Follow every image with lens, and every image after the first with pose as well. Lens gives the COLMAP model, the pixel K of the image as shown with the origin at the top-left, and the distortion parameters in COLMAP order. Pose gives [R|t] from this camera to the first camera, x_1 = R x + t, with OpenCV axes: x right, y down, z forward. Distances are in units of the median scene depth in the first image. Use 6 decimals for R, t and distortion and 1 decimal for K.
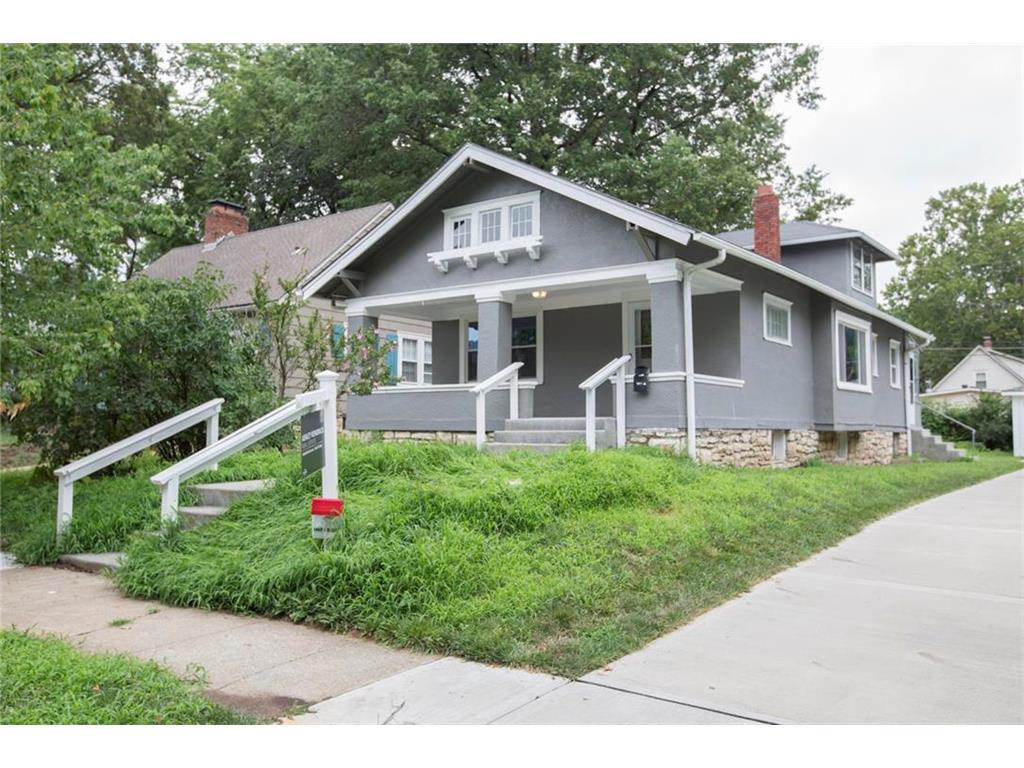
lens RADIAL K [[847.2, 0, 513.3], [0, 847.2, 383.0], [0, 0, 1]] dist [0.002404, 0.000021]
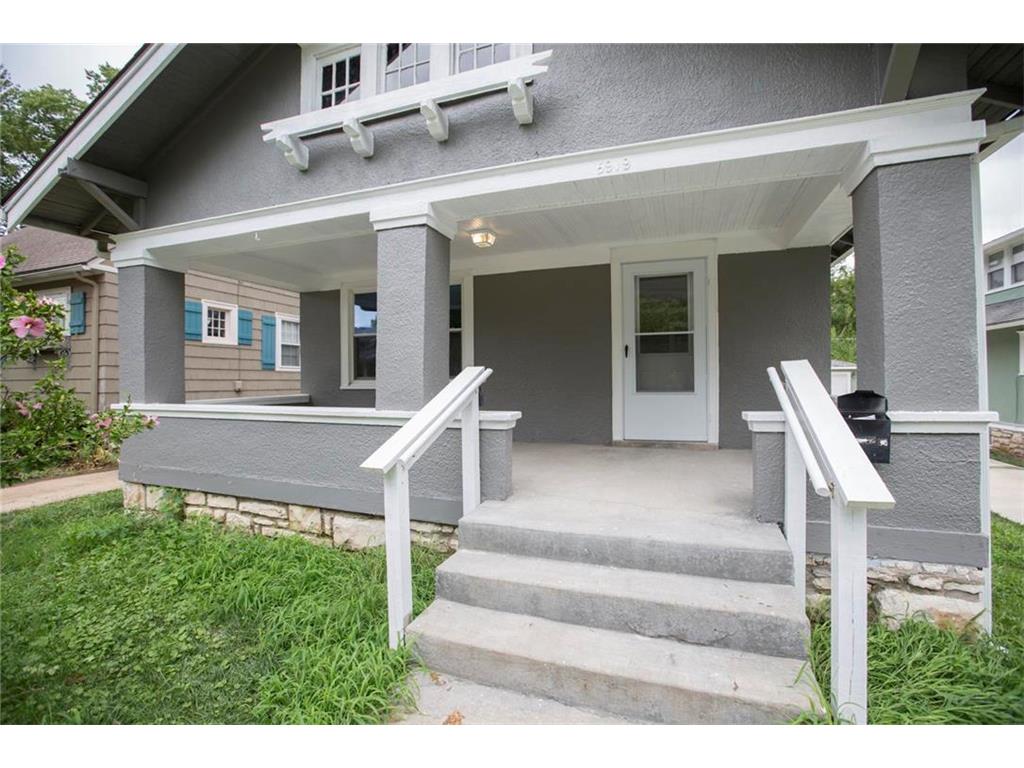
lens RADIAL K [[465.9, 0, 502.9], [0, 465.9, 373.5], [0, 0, 1]] dist [-0.005903, 0.000321]
pose [[0.966624, -0.007914, 0.256076, -0.038828], [-0.003882, 0.998956, 0.045525, -0.028750], [-0.256169, -0.044999, 0.965584, 0.694073]]
